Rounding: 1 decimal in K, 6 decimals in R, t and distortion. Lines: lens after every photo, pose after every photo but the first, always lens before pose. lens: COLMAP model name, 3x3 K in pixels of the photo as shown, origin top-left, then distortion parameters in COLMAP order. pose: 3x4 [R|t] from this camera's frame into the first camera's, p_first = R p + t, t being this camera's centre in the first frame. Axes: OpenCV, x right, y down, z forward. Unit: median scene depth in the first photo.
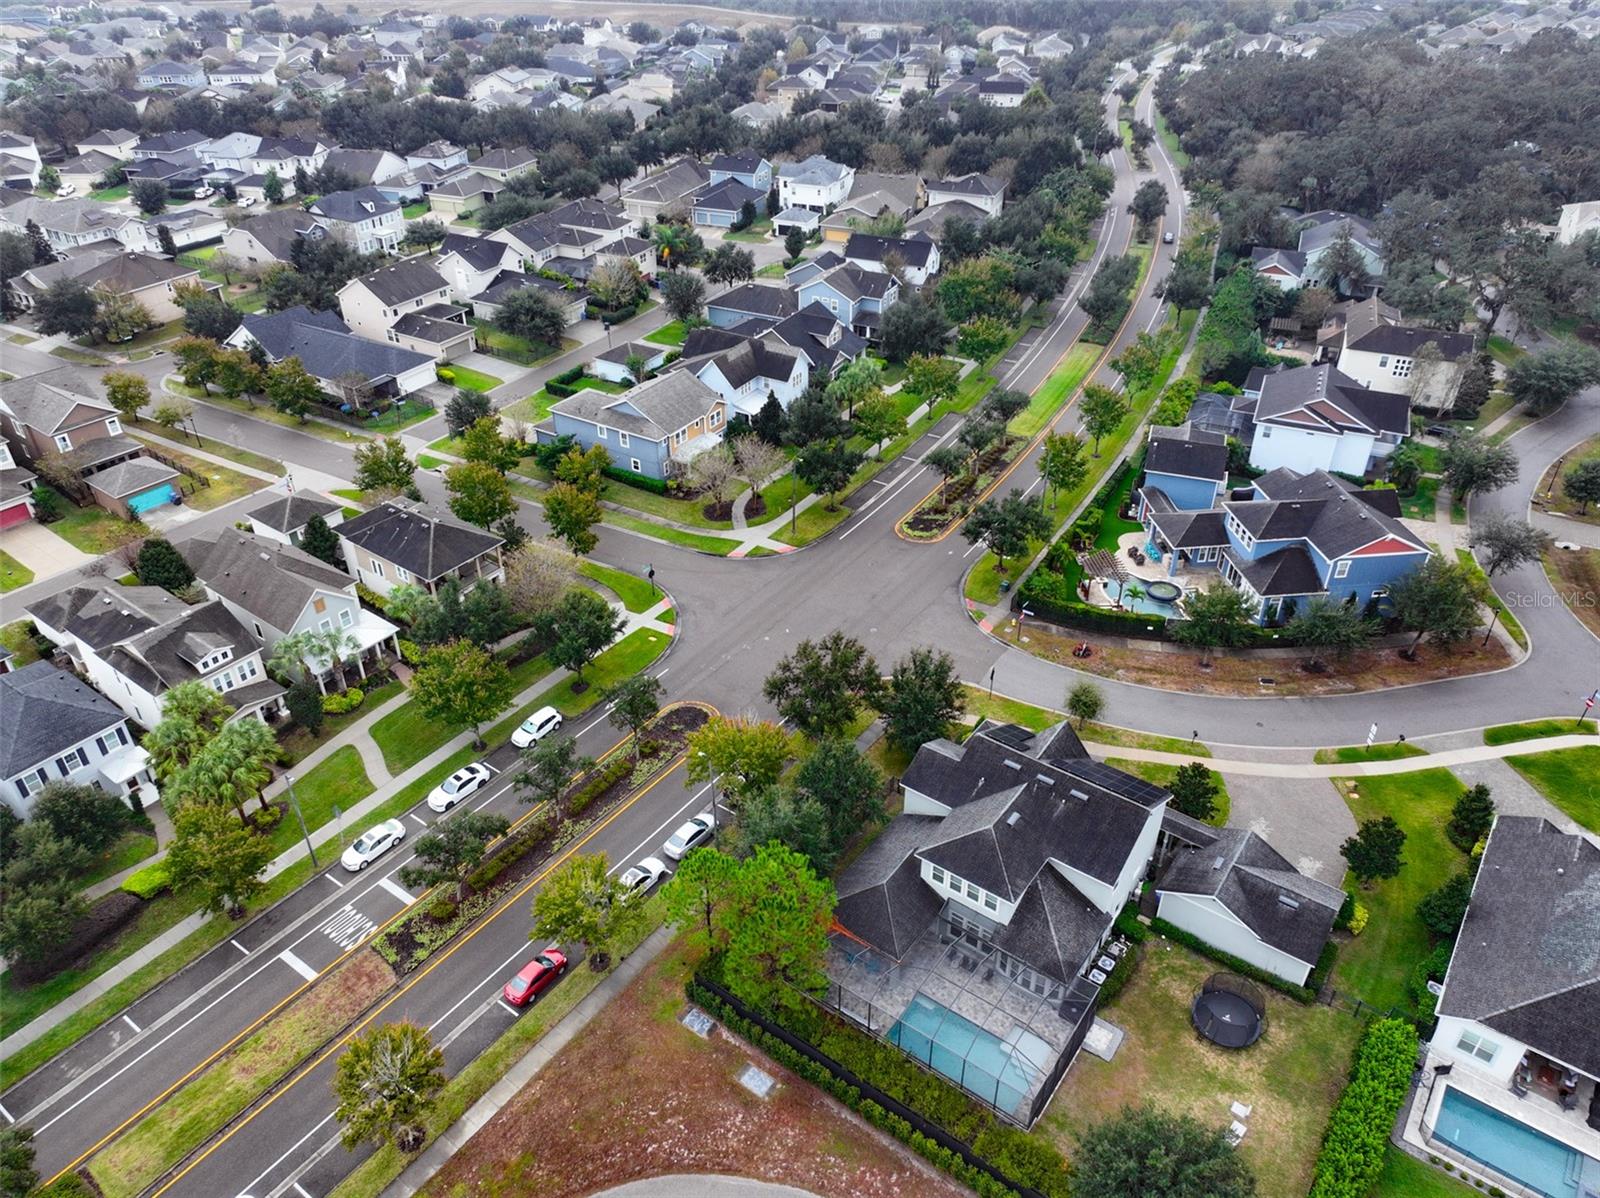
lens RADIAL K [[1120.0, 0, 807.4], [0, 1120.0, 593.1], [0, 0, 1]] dist [0.001352, 0.016499]
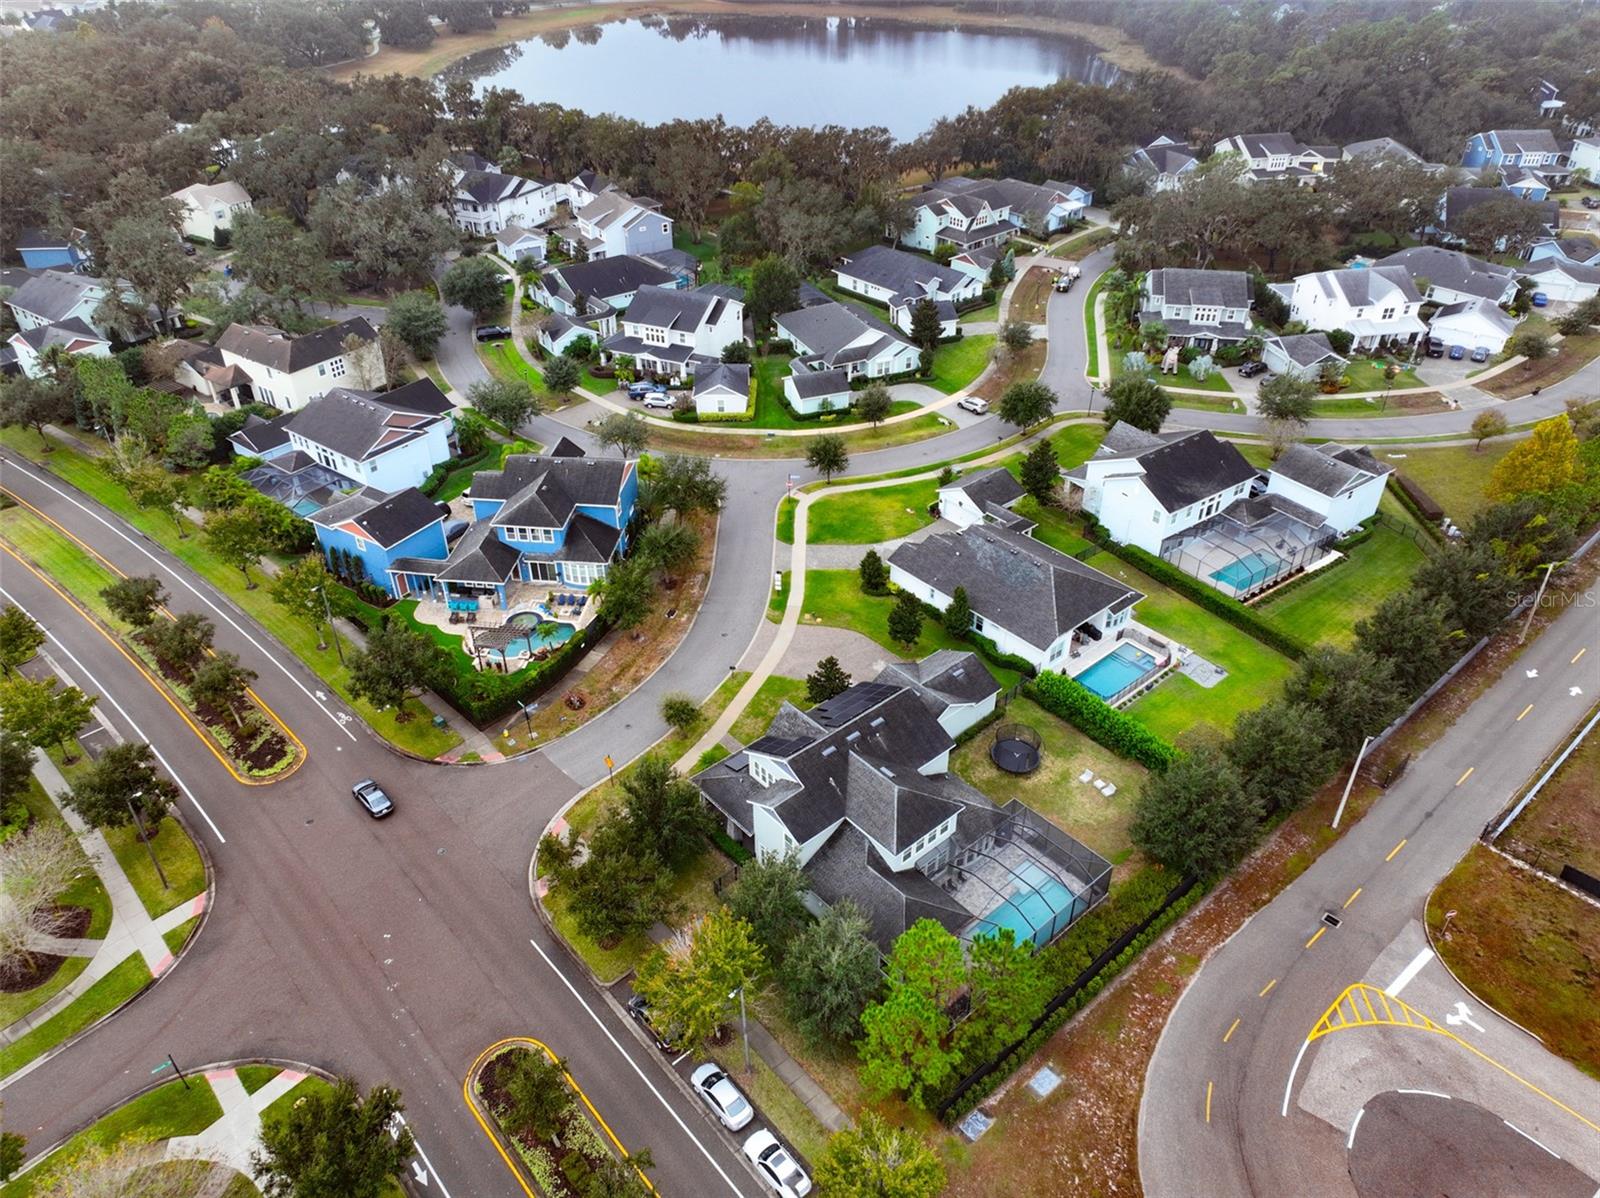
lens RADIAL K [[1120.0, 0, 807.4], [0, 1120.0, 593.1], [0, 0, 1]] dist [0.001352, 0.016499]
pose [[0.214763, -0.552042, 0.805684, -0.490072], [0.535134, 0.756594, 0.375761, -0.305963], [-0.817012, 0.350450, 0.457905, 0.379968]]
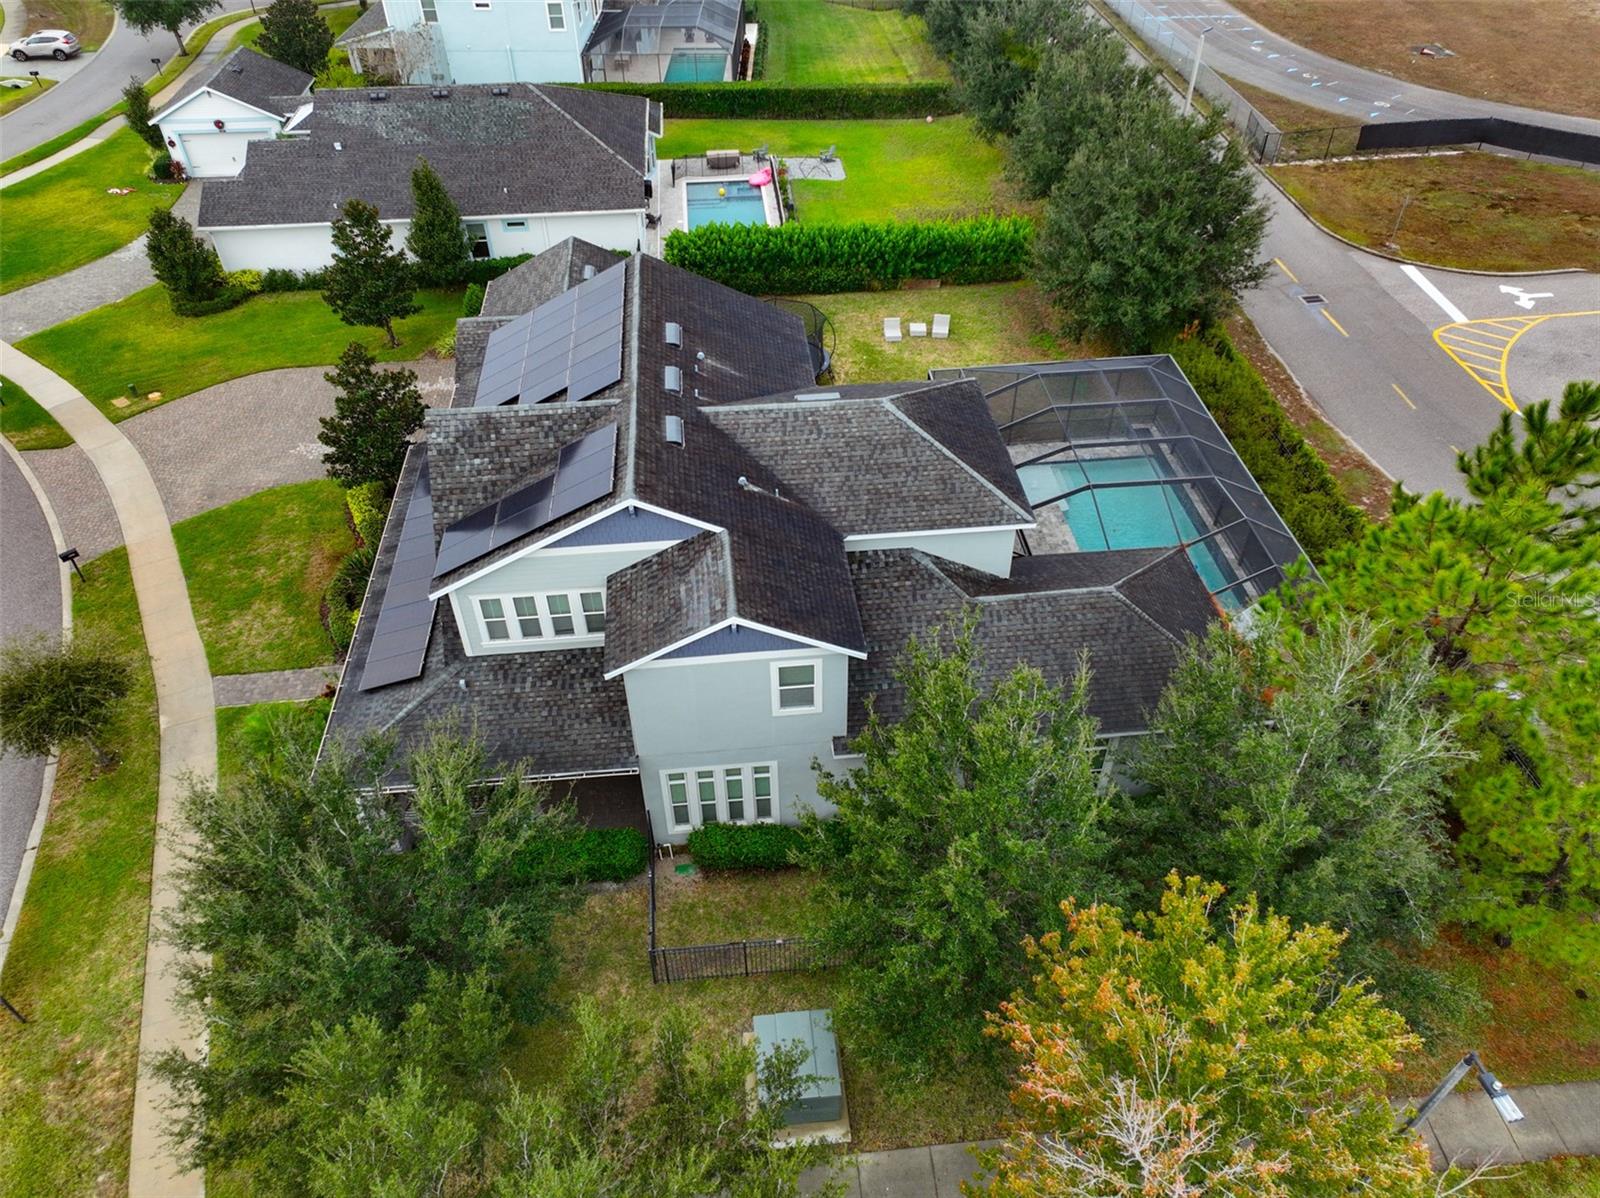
lens RADIAL K [[1118.7, 0, 803.4], [0, 1118.7, 590.3], [0, 0, 1]] dist [-0.000555, 0.020691]
pose [[-0.667108, -0.490741, 0.560482, -0.064545], [0.414608, 0.380495, 0.826634, -0.093174], [-0.618924, 0.783835, -0.050367, 0.835894]]
